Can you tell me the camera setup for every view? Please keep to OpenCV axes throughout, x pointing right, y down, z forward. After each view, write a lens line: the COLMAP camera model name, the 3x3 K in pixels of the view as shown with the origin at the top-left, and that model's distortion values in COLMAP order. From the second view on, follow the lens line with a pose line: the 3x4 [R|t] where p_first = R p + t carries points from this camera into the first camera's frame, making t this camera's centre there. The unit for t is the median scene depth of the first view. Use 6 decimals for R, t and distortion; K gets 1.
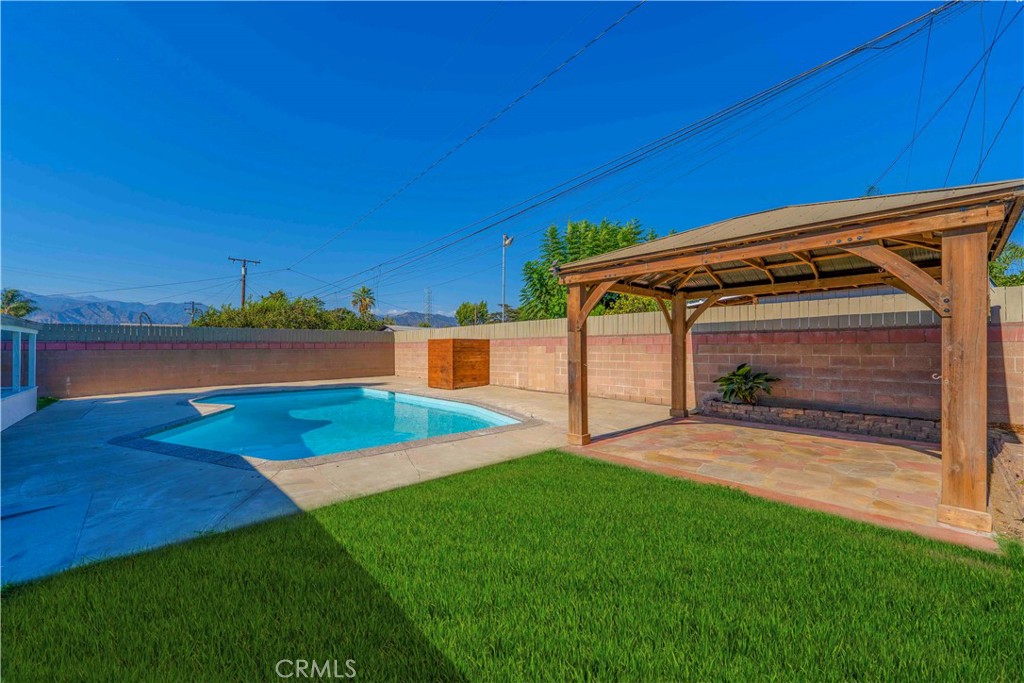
lens RADIAL K [[416.7, 0, 511.6], [0, 416.7, 343.2], [0, 0, 1]] dist [0.001285, -0.001450]
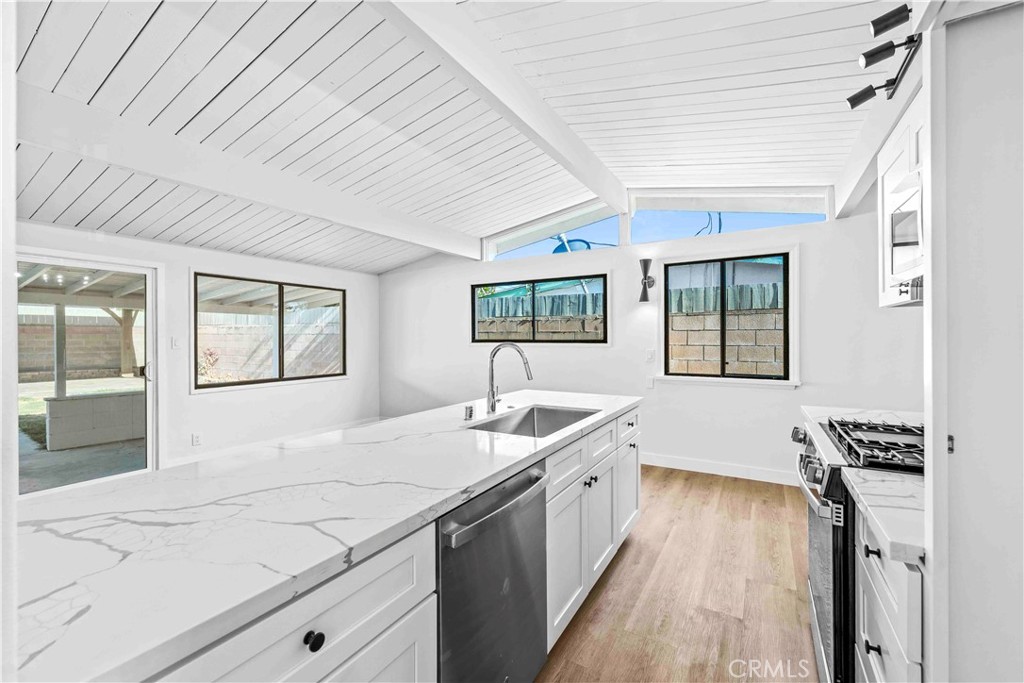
lens RADIAL K [[416.7, 0, 518.7], [0, 416.7, 343.6], [0, 0, 1]] dist [0.001285, -0.001450]
pose [[-0.292201, -0.001402, 0.956356, -1.535472], [-0.004062, 0.999992, 0.000225, 0.037620], [-0.956348, -0.003820, -0.292204, -0.389686]]
